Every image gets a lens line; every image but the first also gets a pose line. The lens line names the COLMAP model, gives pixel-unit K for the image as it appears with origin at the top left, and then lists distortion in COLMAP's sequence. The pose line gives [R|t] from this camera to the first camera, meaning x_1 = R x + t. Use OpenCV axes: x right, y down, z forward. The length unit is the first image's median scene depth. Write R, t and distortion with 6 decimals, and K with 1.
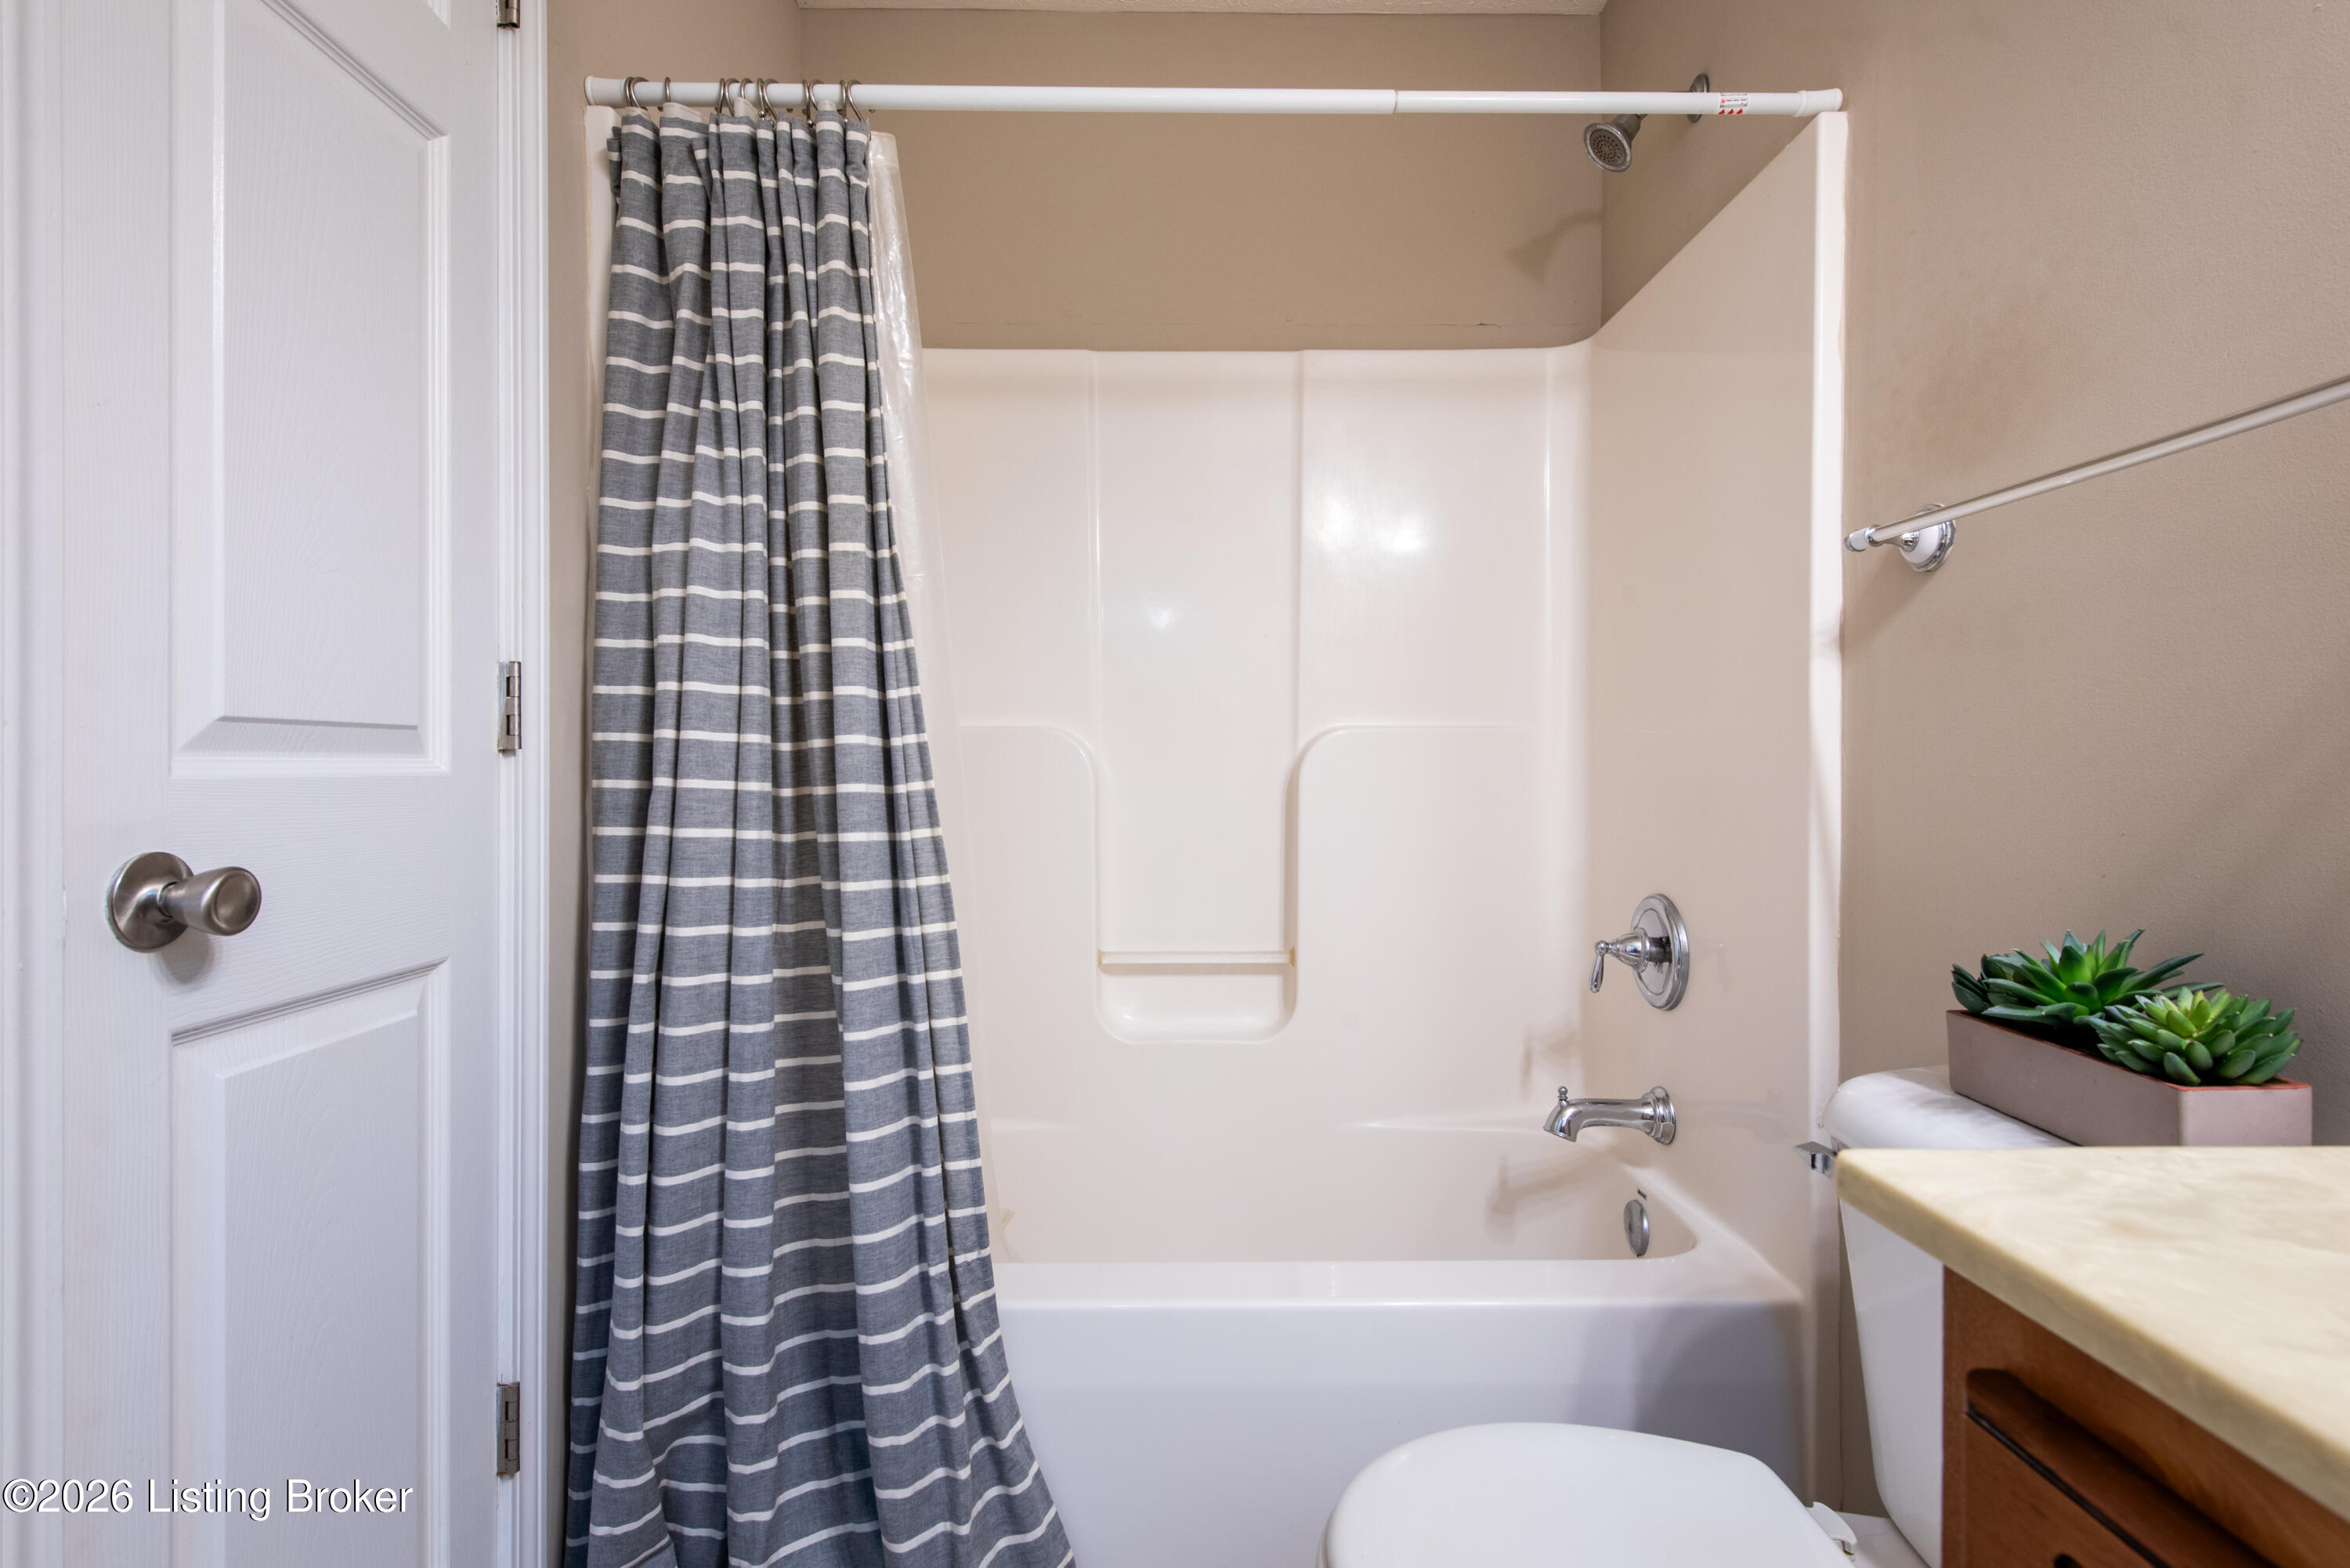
lens RADIAL K [[1121.1, 0, 1181.3], [0, 1121.1, 766.9], [0, 0, 1]] dist [0.008086, -0.000817]
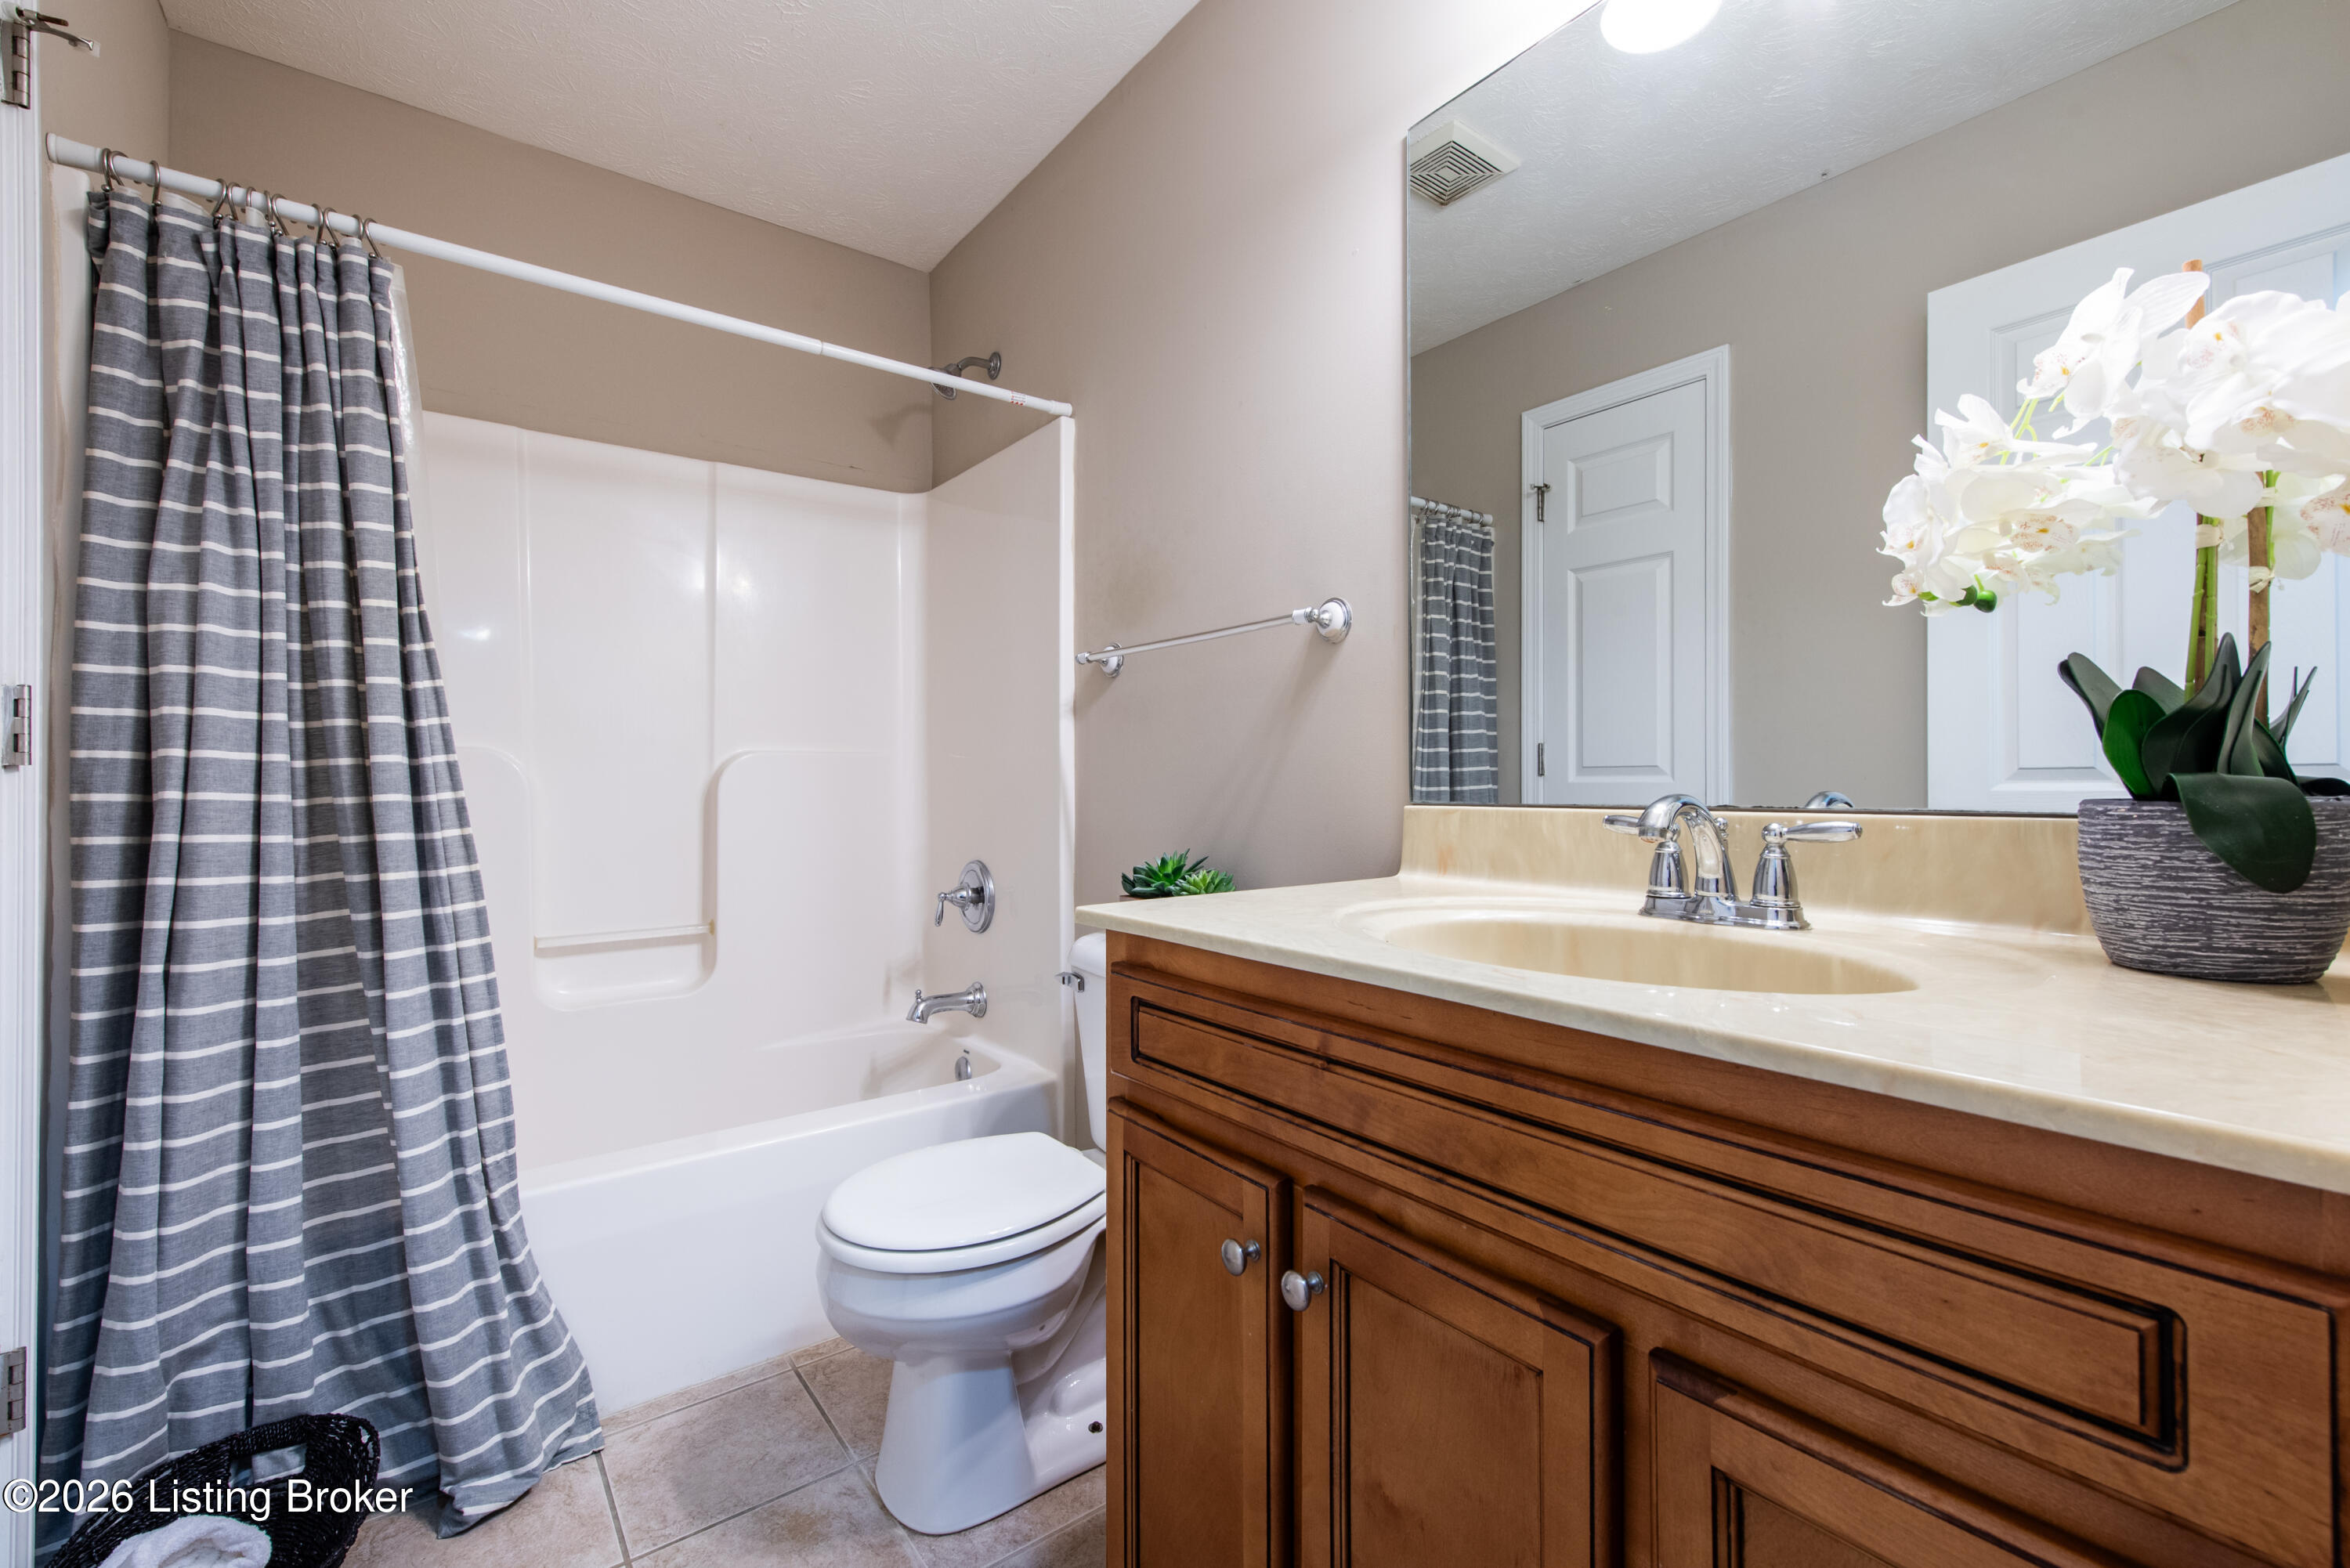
lens RADIAL K [[975.8, 0, 1175.6], [0, 975.8, 787.4], [0, 0, 1]] dist [0.000991, 0.000277]
pose [[0.804965, -0.008212, 0.593265, -0.227280], [0.006403, 0.999966, 0.005155, 0.007067], [-0.593288, -0.000351, 0.804990, -0.382092]]
